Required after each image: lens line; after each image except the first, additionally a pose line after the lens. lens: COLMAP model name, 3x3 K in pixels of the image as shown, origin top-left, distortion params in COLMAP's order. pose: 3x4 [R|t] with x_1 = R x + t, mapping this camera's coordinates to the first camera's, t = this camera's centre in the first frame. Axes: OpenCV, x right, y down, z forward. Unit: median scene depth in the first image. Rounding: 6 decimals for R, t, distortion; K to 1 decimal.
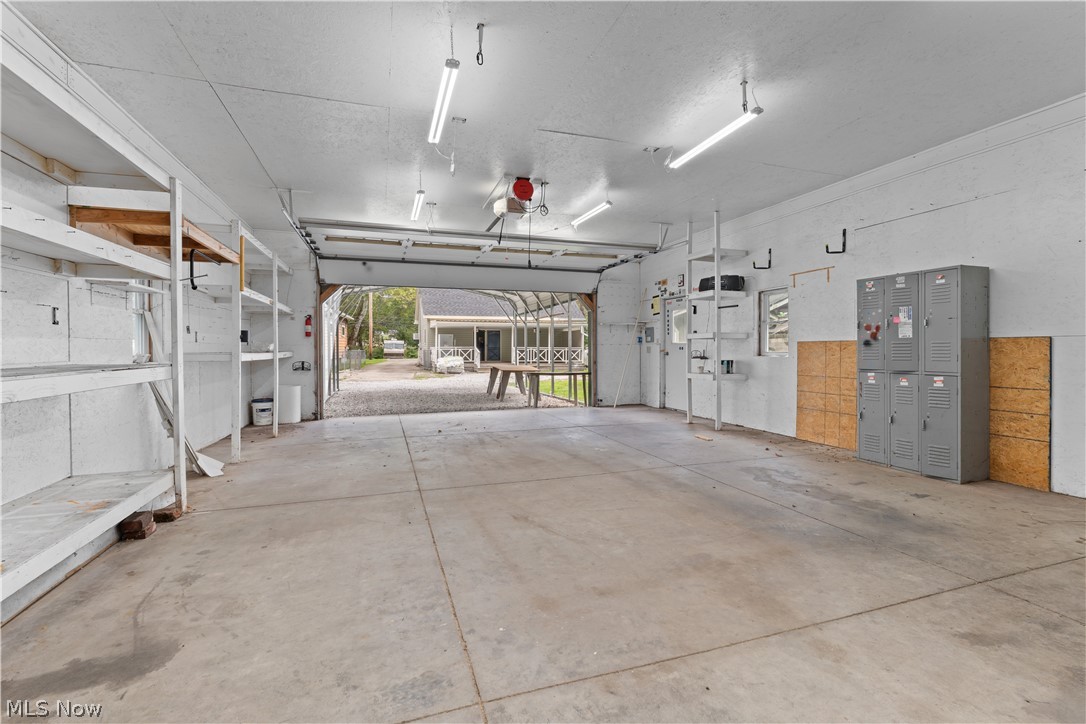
lens RADIAL K [[479.6, 0, 542.7], [0, 479.6, 358.7], [0, 0, 1]] dist [0.002451, 0.000117]
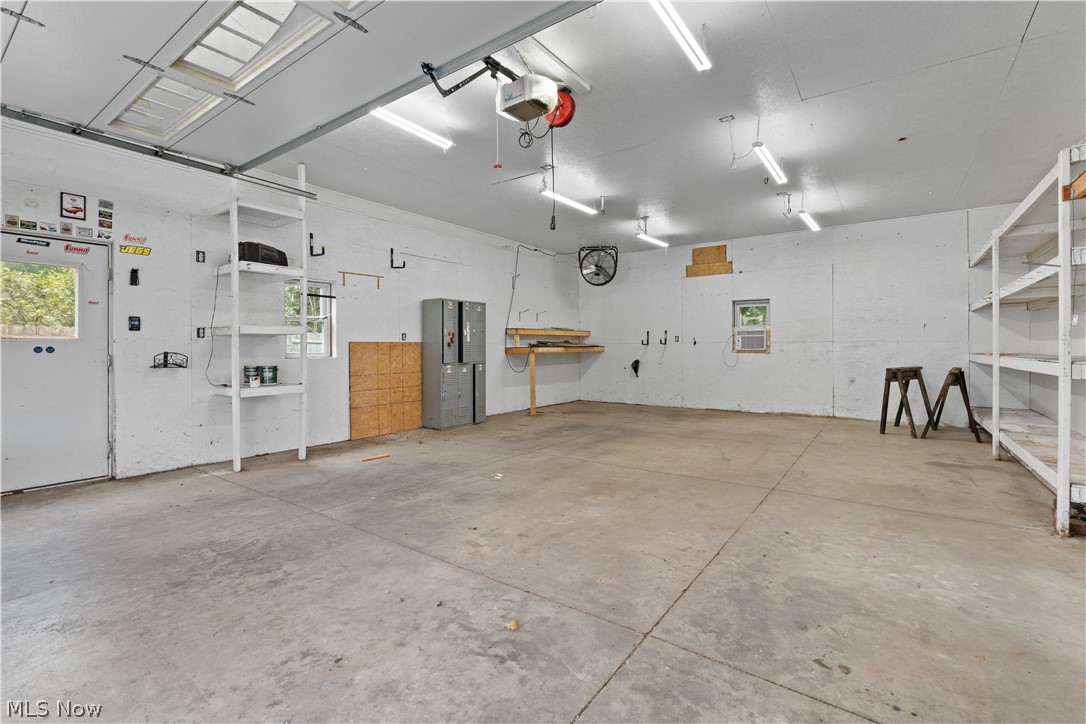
lens RADIAL K [[479.6, 0, 531.7], [0, 479.6, 339.6], [0, 0, 1]] dist [0.002451, 0.000117]
pose [[-0.575979, 0.002275, 0.817462, -0.495024], [0.011200, 0.999924, 0.005109, -0.041348], [-0.817388, 0.012098, -0.575960, 1.267148]]
